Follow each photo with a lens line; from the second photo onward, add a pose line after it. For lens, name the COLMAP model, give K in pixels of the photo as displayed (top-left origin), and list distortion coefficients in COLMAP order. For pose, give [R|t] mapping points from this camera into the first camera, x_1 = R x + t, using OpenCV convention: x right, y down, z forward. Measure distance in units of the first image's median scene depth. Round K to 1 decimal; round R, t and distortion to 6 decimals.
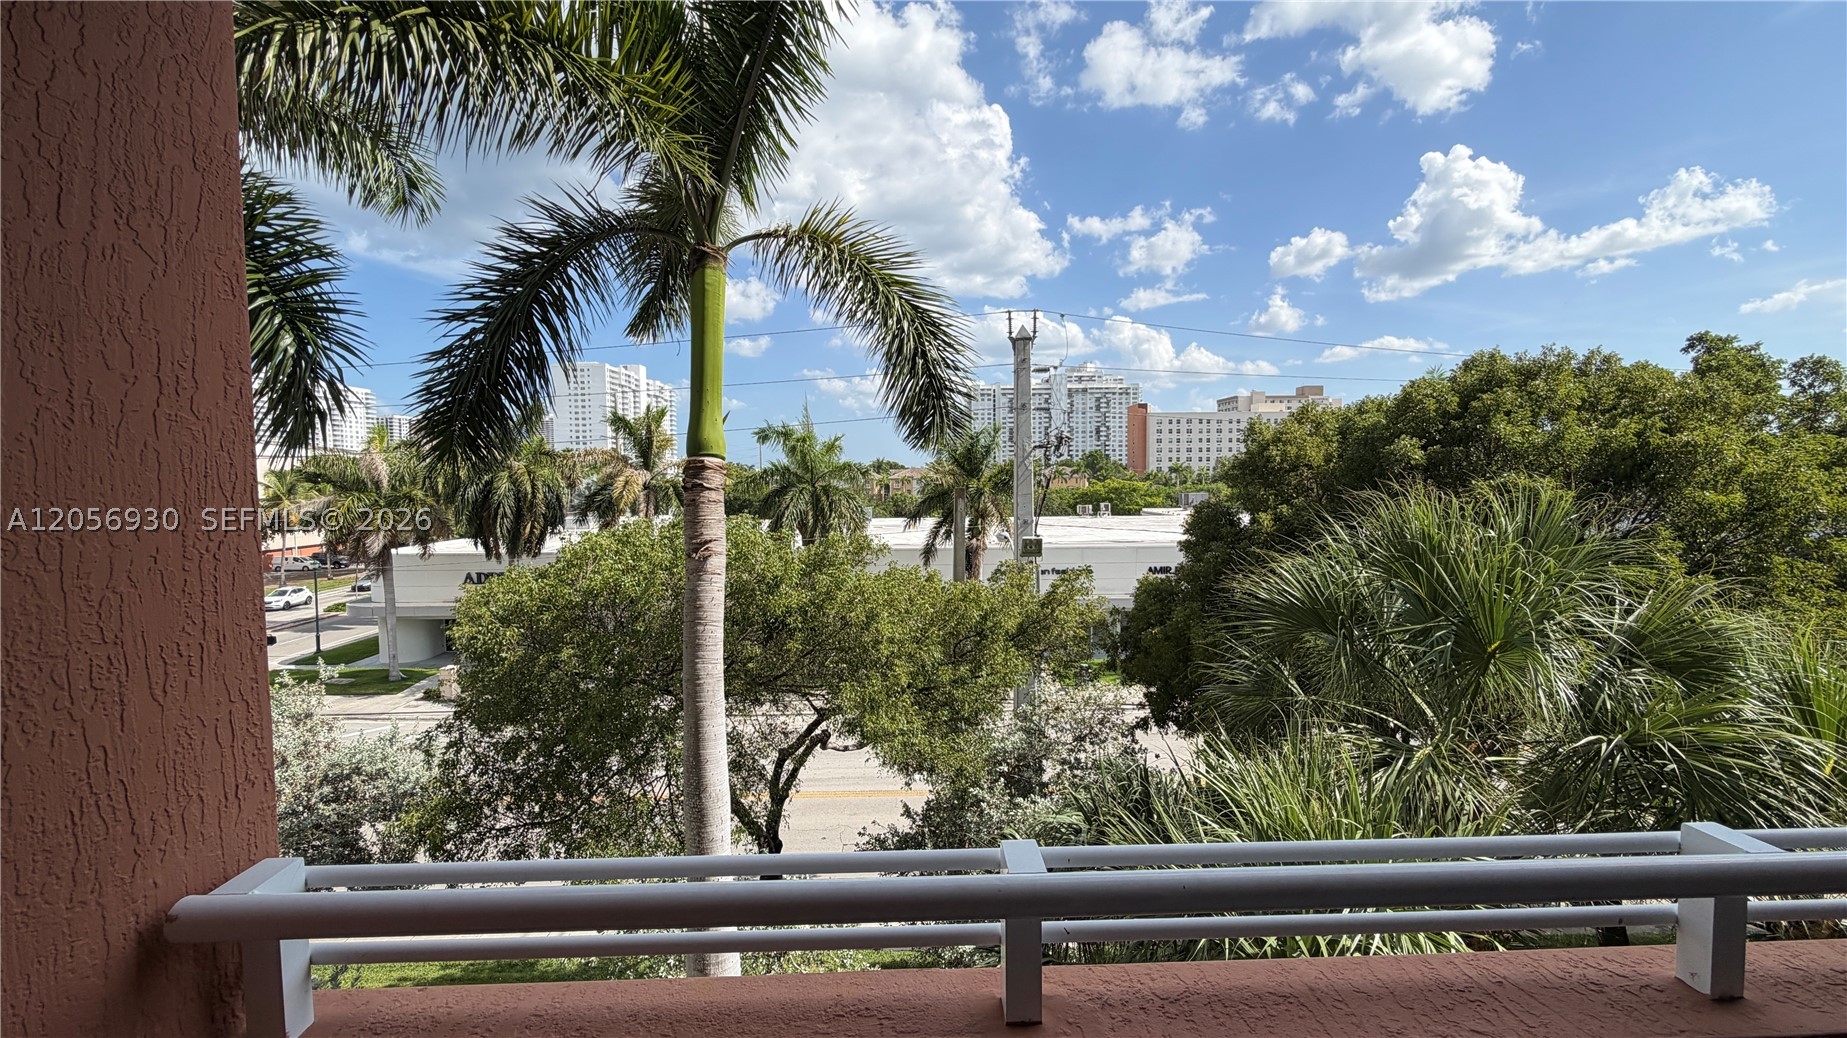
lens RADIAL K [[790.0, 0, 921.5], [0, 790.0, 513.5], [0, 0, 1]] dist [-0.002702, 0.000092]
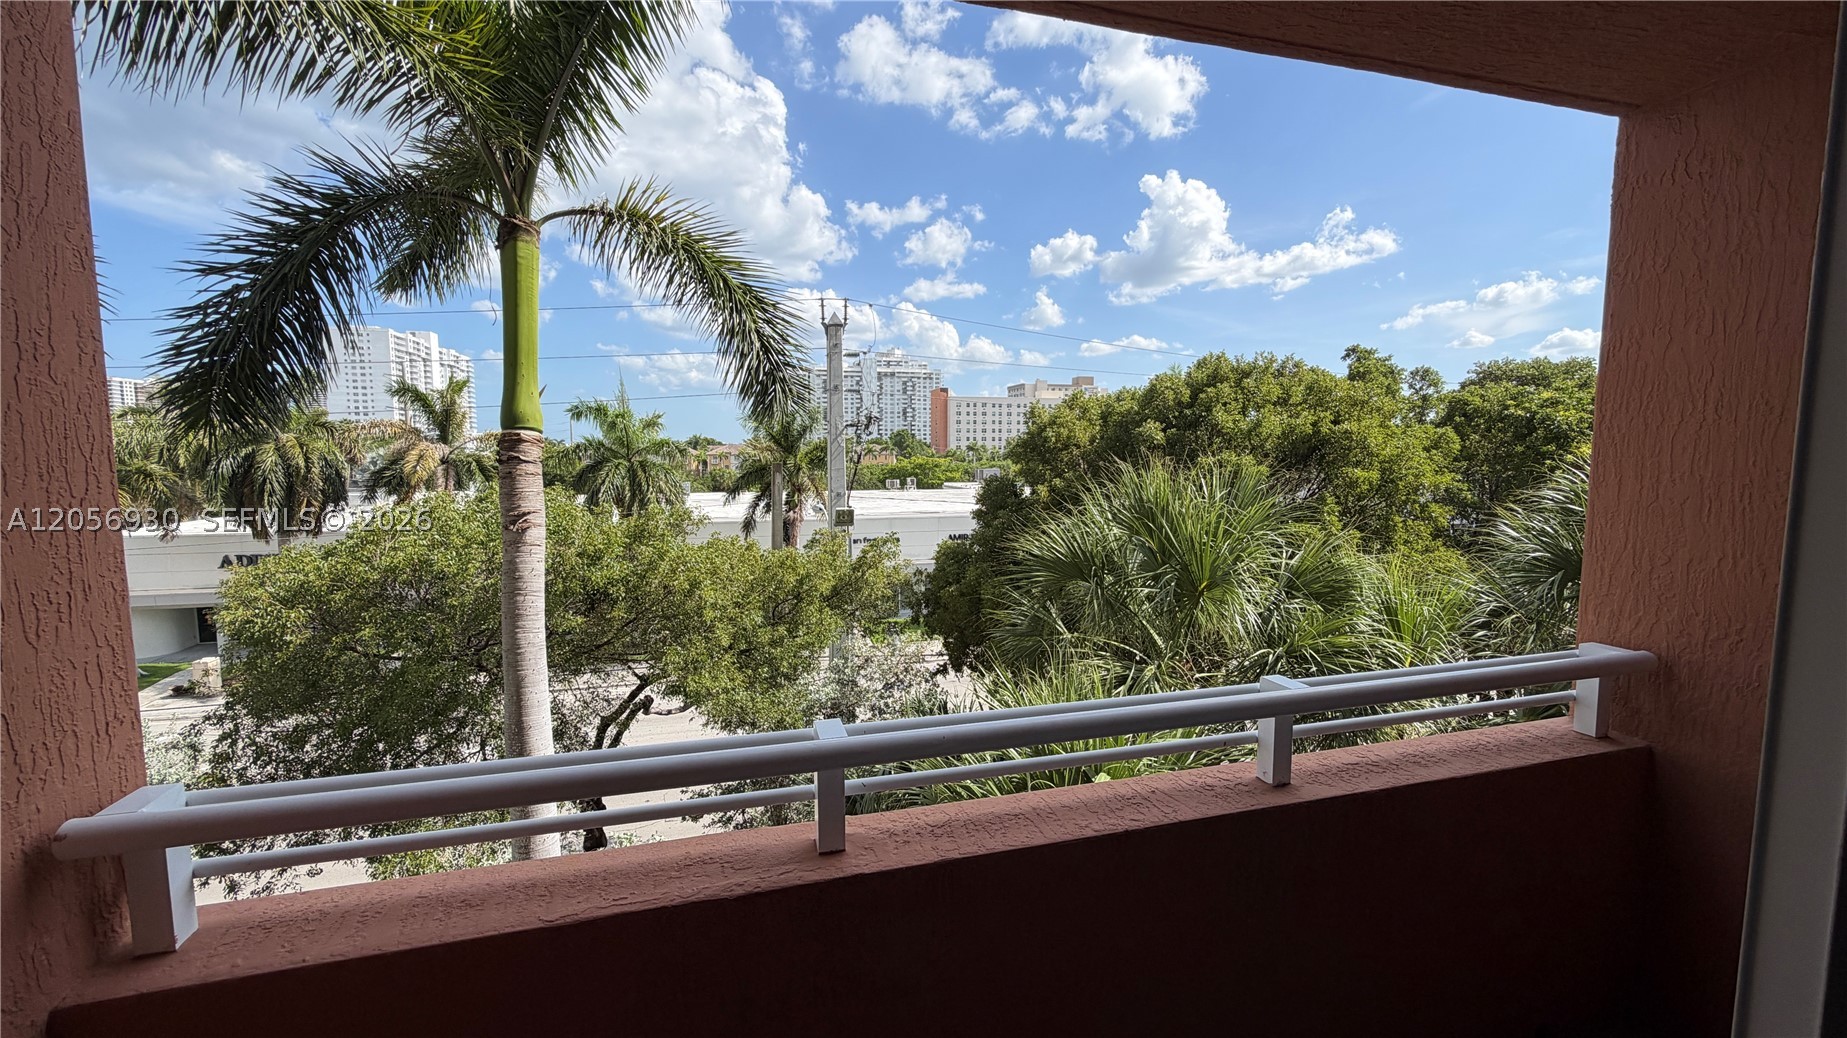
lens RADIAL K [[738.0, 0, 916.4], [0, 738.0, 517.4], [0, 0, 1]] dist [-0.001063, 0.000723]
pose [[0.972474, -0.012973, 0.232650, -0.001740], [0.003714, 0.999185, 0.040193, 0.002229], [-0.232982, -0.038222, 0.971730, -0.020043]]
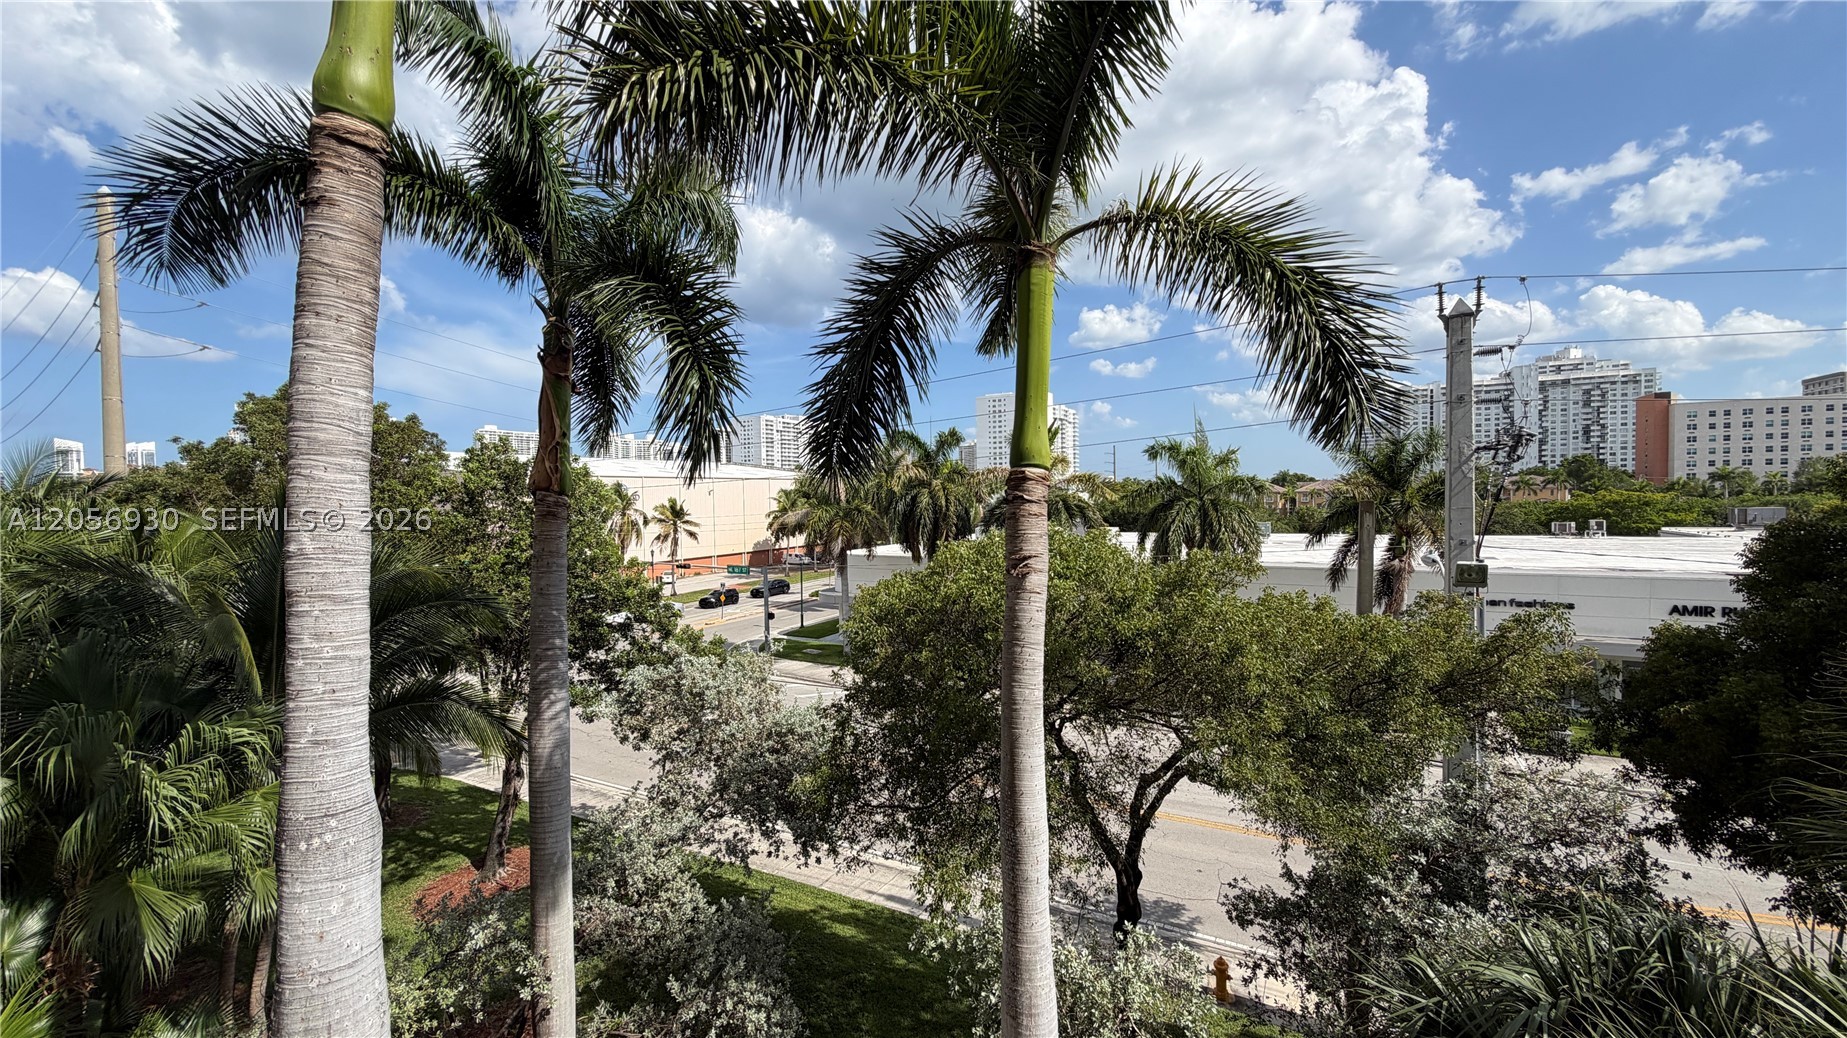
lens RADIAL K [[738.0, 0, 916.4], [0, 738.0, 517.4], [0, 0, 1]] dist [-0.001063, 0.000723]
pose [[0.869068, 0.008854, -0.494613, 0.024685], [-0.014395, 0.999869, -0.007394, -0.002011], [0.494482, 0.013546, 0.869082, 0.091368]]
